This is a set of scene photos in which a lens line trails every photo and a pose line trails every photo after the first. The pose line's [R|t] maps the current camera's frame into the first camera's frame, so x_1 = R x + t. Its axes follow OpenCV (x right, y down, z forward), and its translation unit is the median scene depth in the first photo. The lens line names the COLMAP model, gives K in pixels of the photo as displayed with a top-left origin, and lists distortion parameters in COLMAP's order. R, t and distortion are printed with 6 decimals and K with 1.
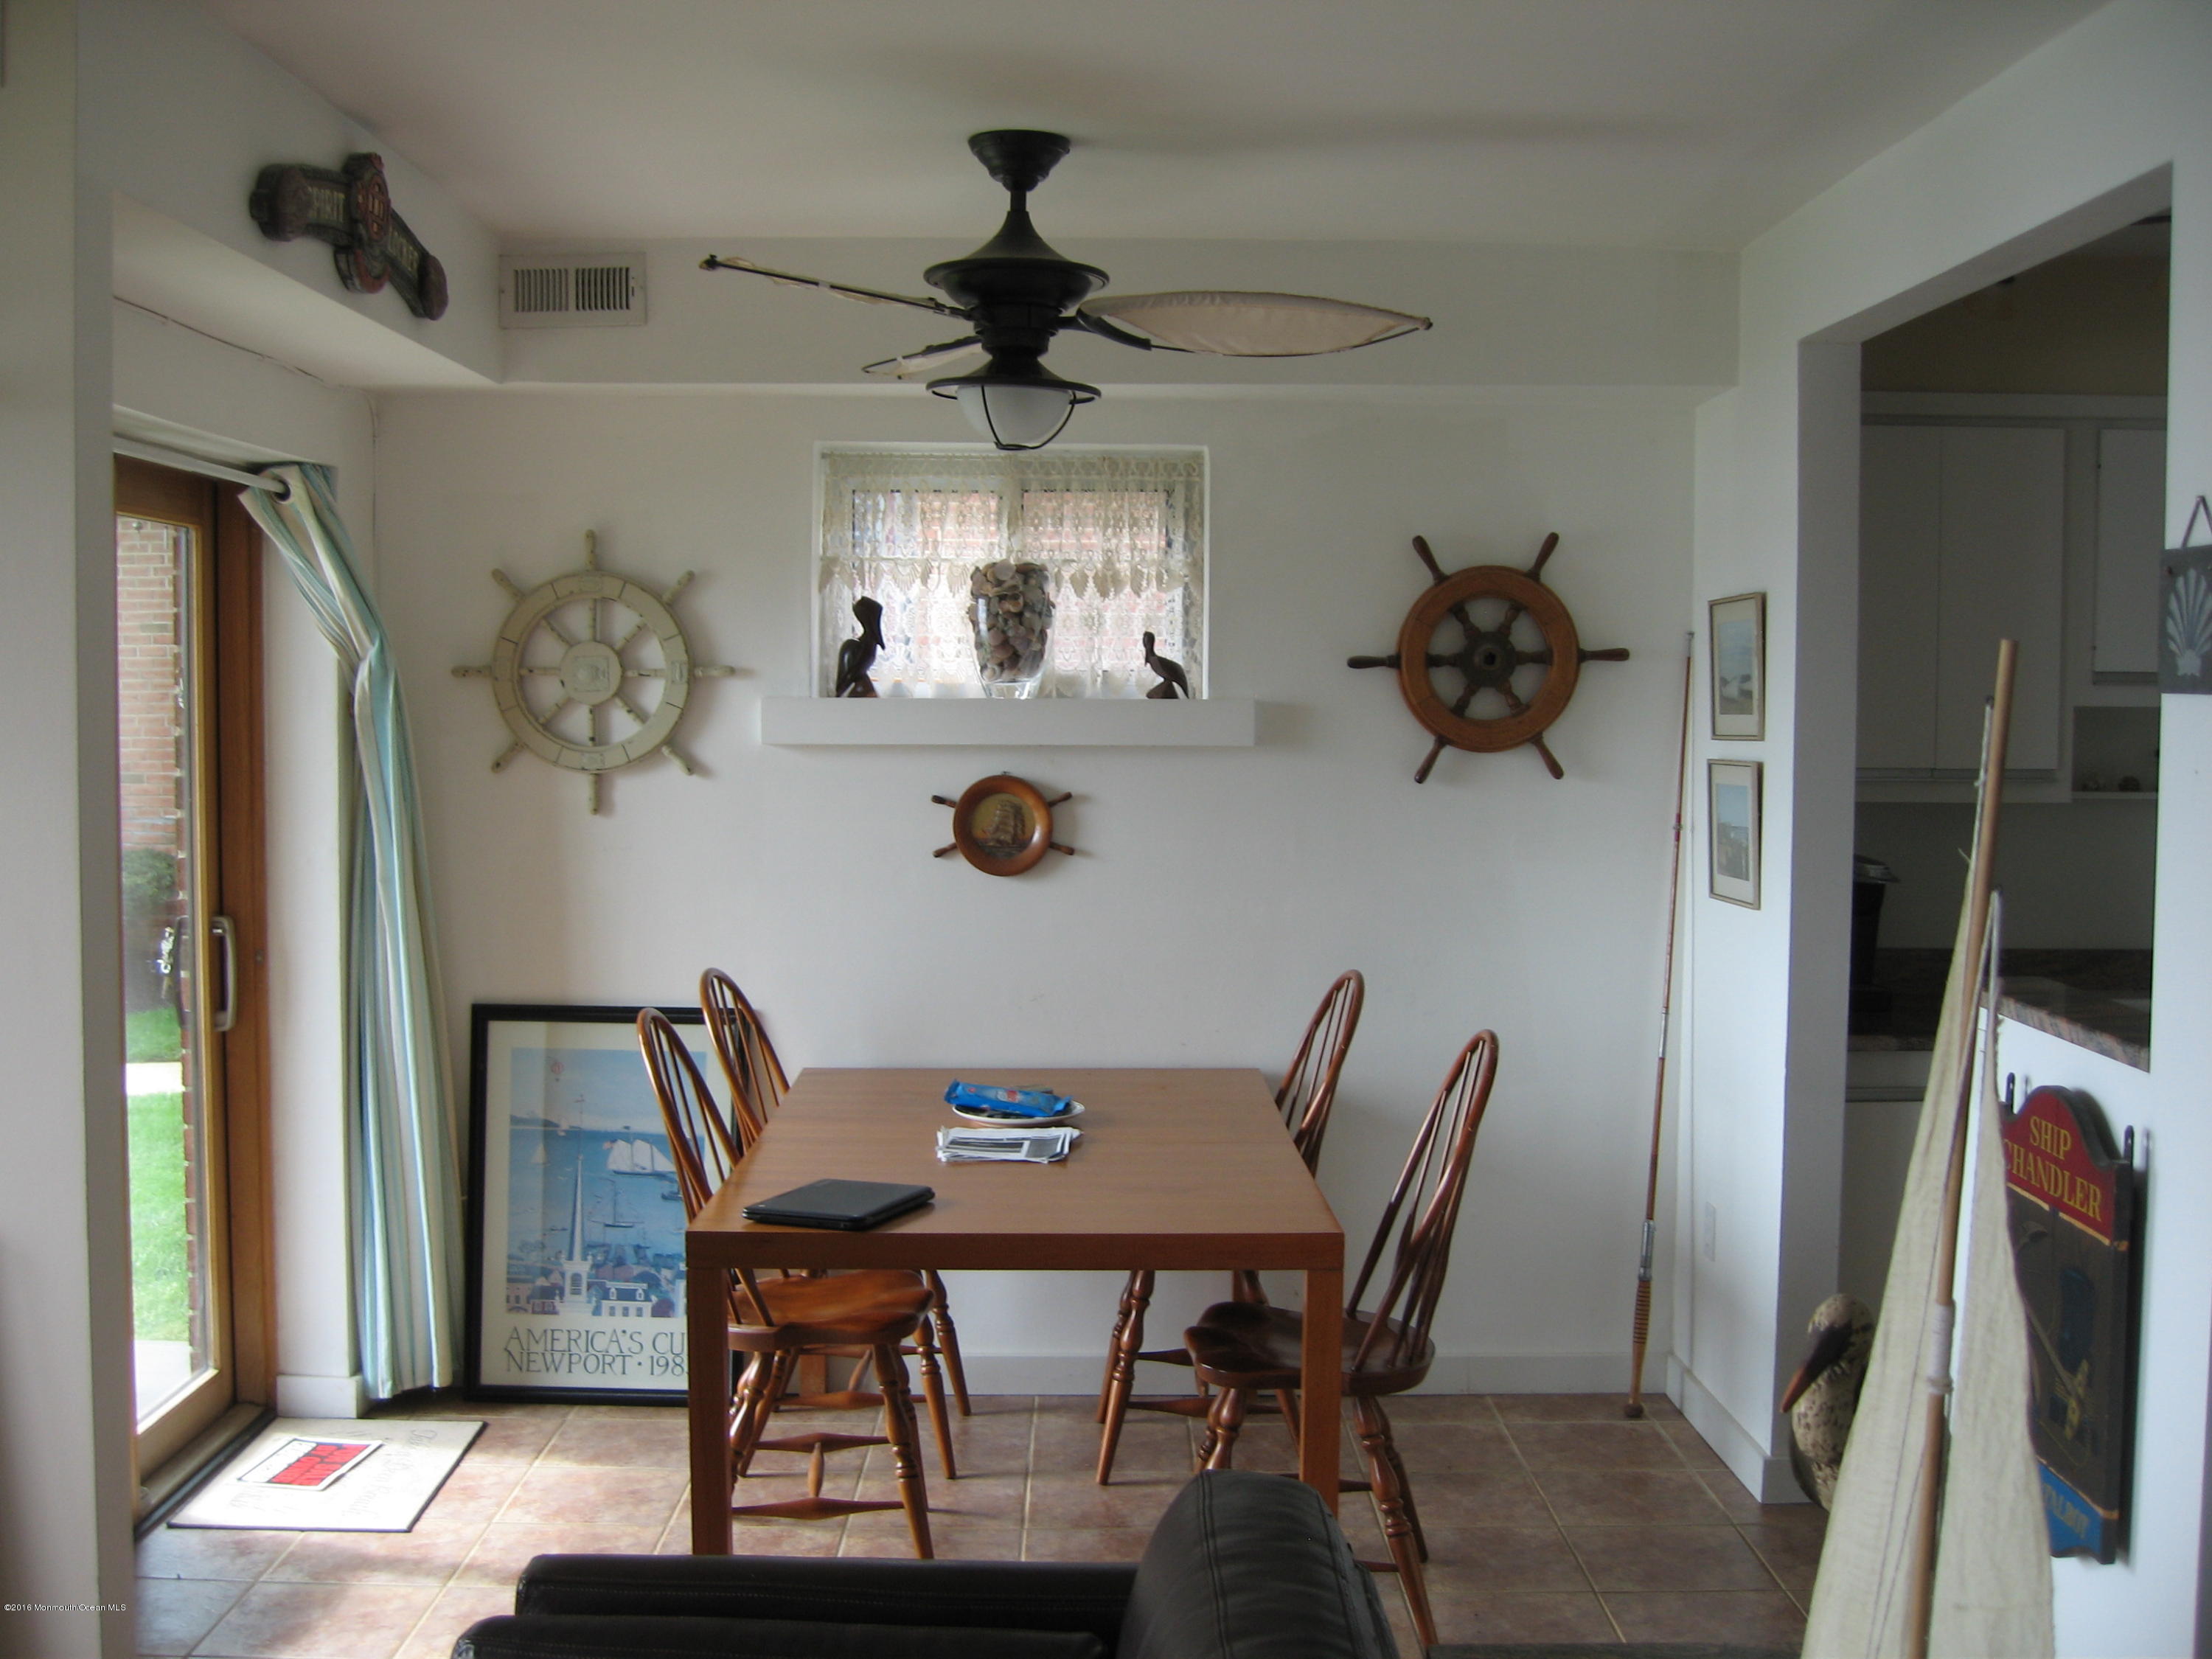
lens RADIAL K [[2431.1, 0, 1106.0], [0, 2431.1, 829.5], [0, 0, 1]] dist [-0.137002, 0.021094]
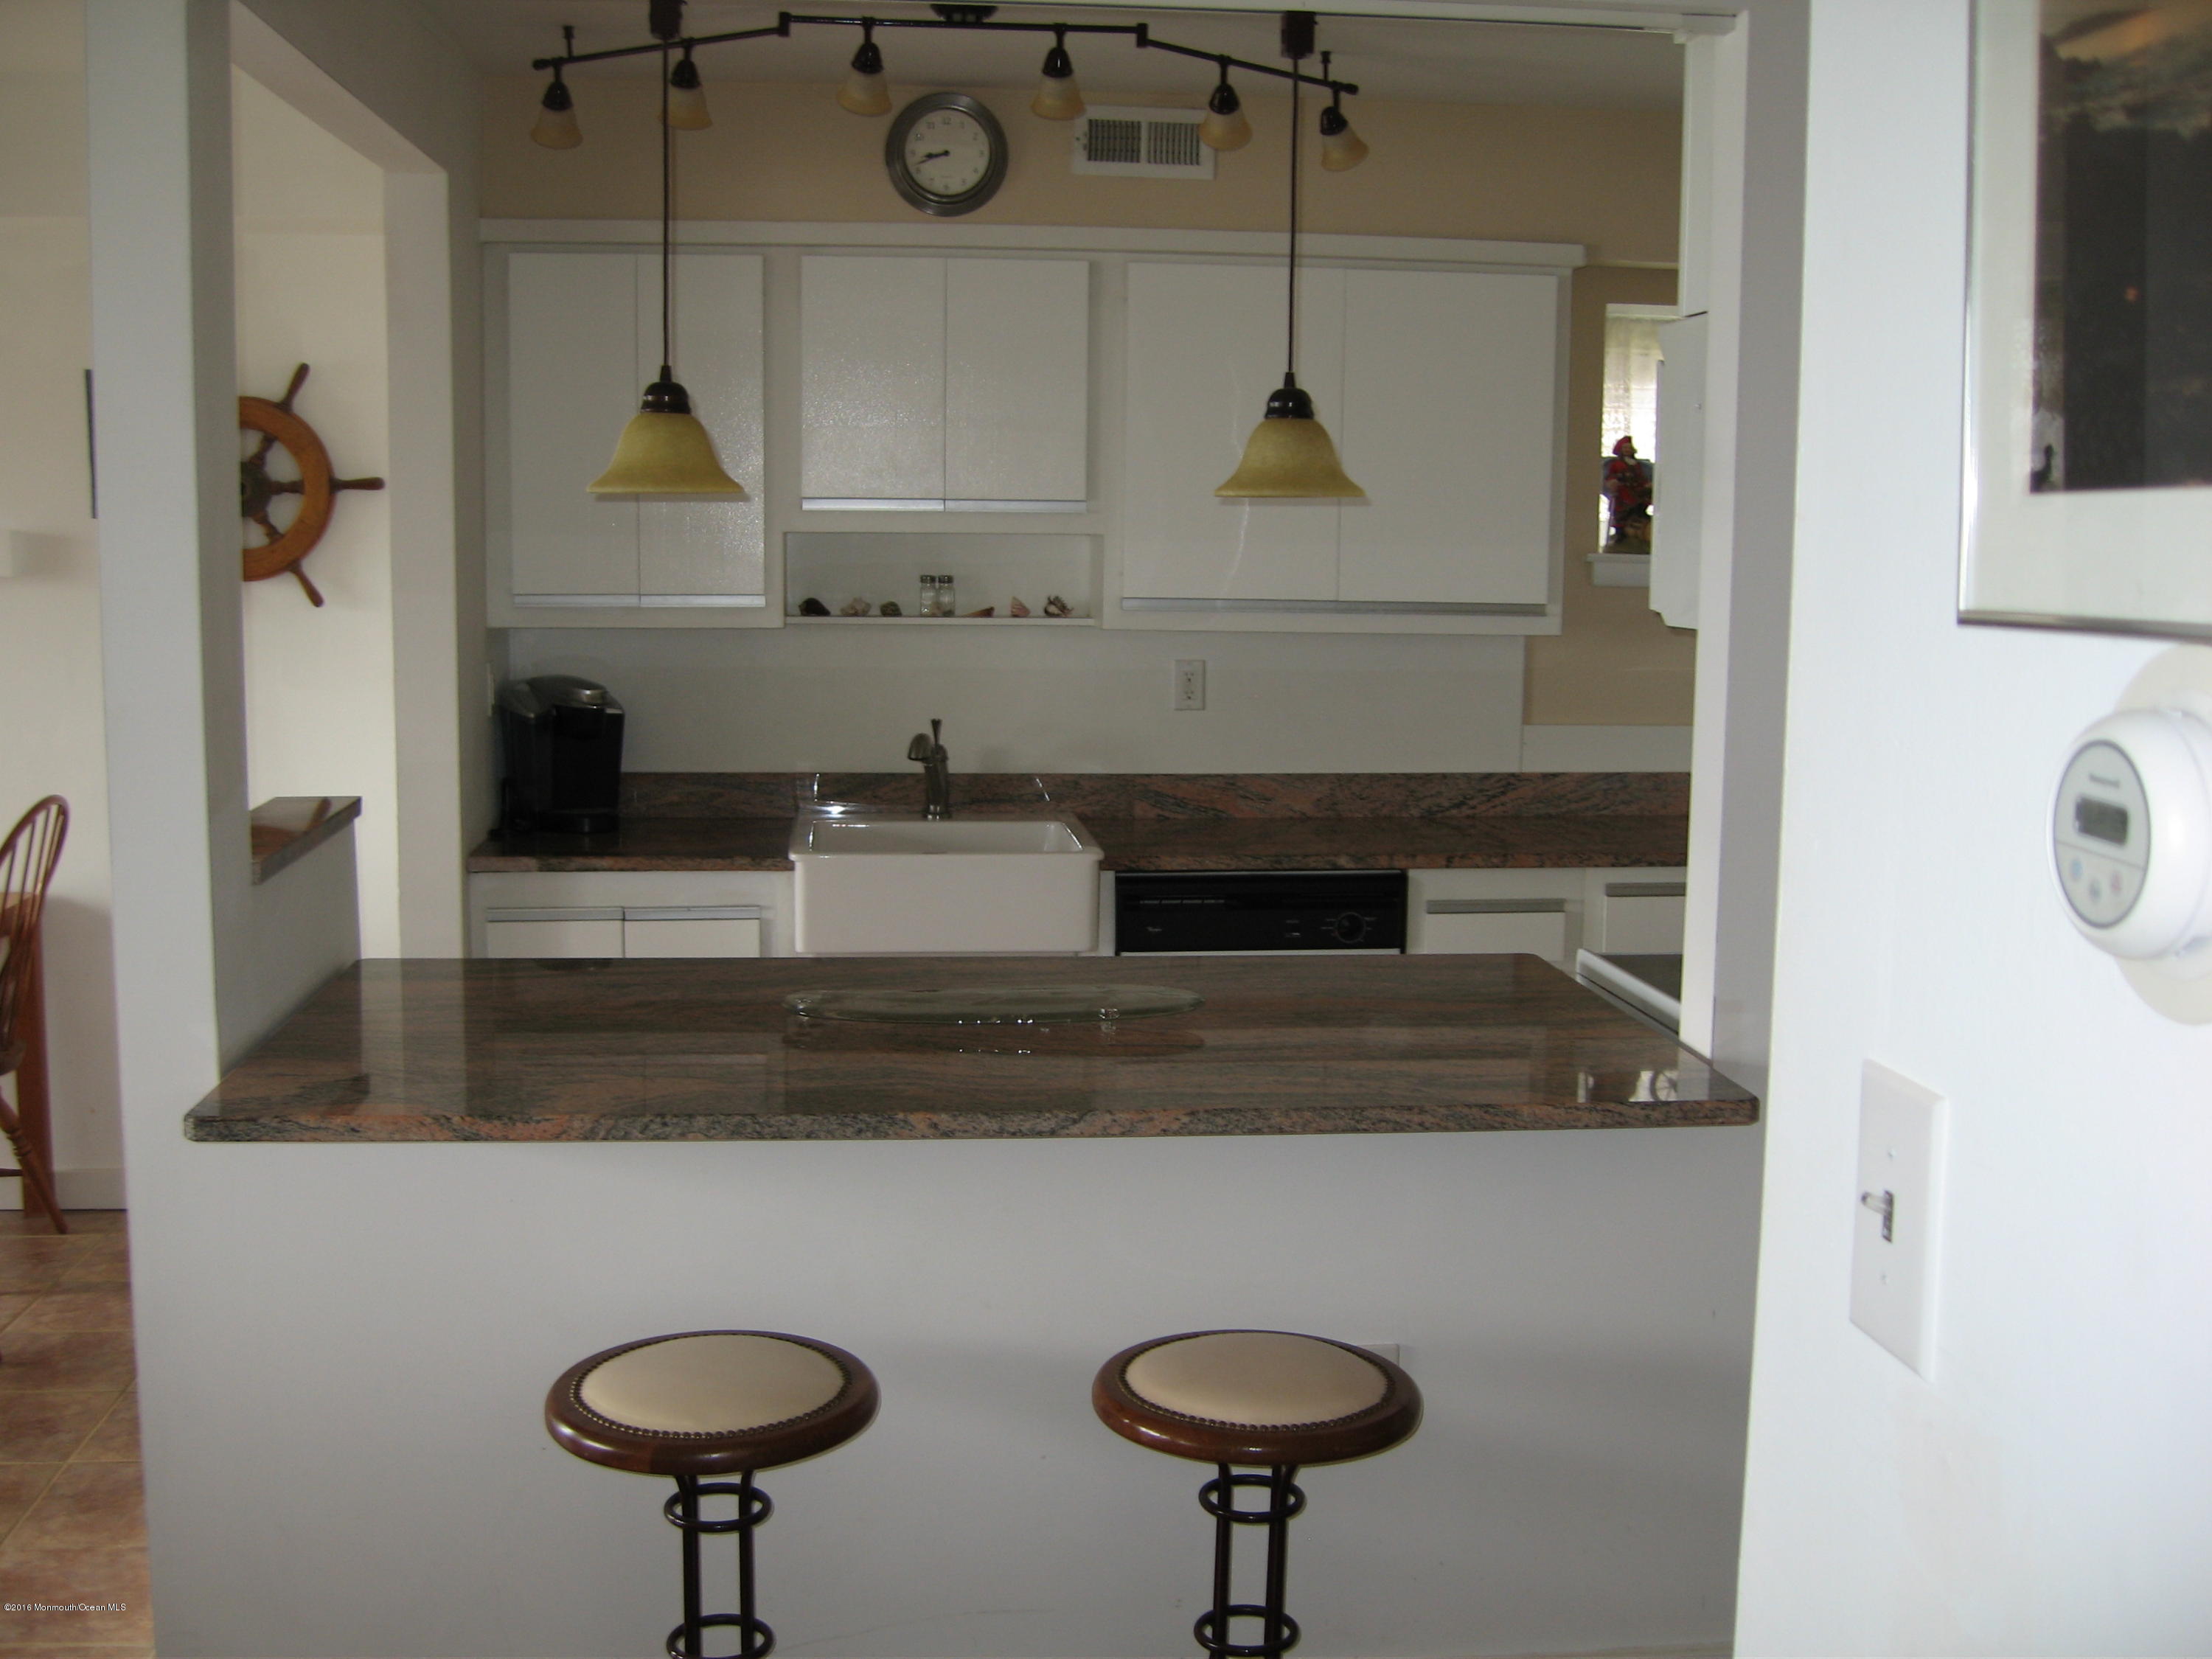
lens RADIAL K [[2431.1, 0, 1106.0], [0, 2431.1, 829.5], [0, 0, 1]] dist [-0.137002, 0.021094]
pose [[0.993005, -0.008632, 0.117757, 0.420917], [0.000658, 0.997713, 0.067588, 0.004981], [-0.118071, -0.067037, 0.990740, -0.044374]]
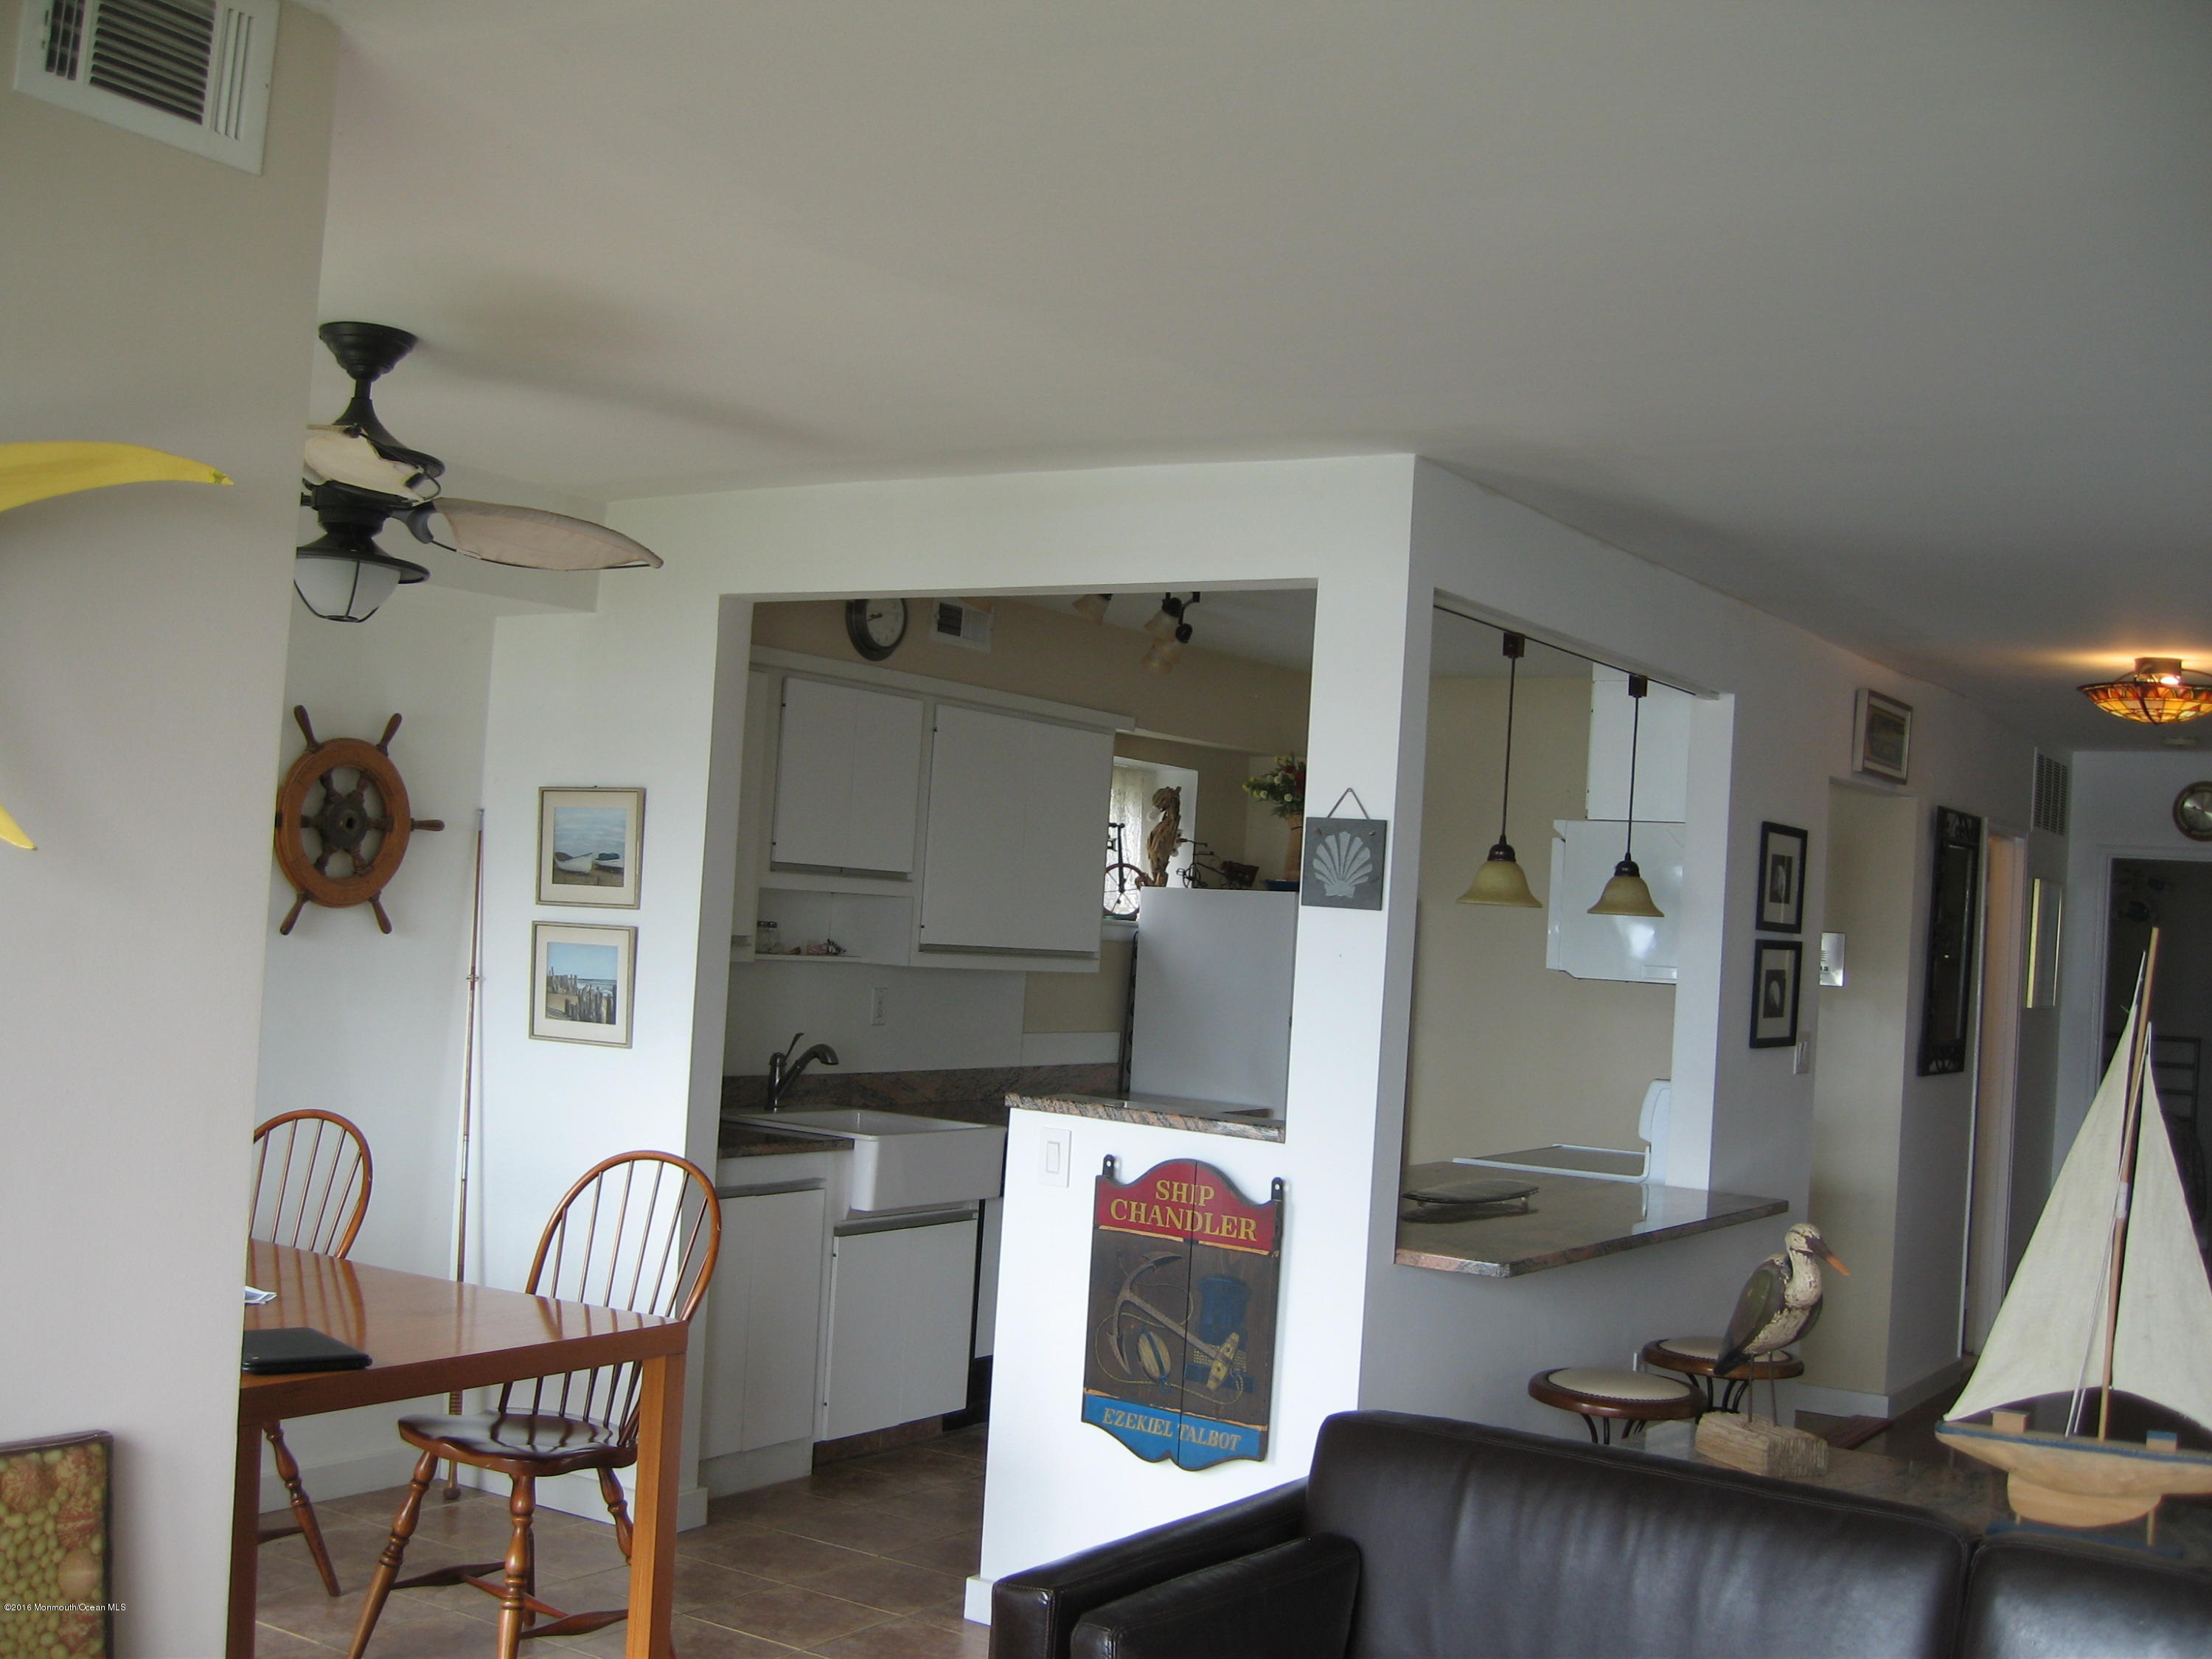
lens RADIAL K [[2431.1, 0, 1106.0], [0, 2431.1, 829.5], [0, 0, 1]] dist [-0.137002, 0.021094]
pose [[0.525626, 0.056736, 0.848822, -0.614797], [-0.008282, 0.998068, -0.061583, -0.003669], [-0.850676, 0.025339, 0.525080, 0.145414]]
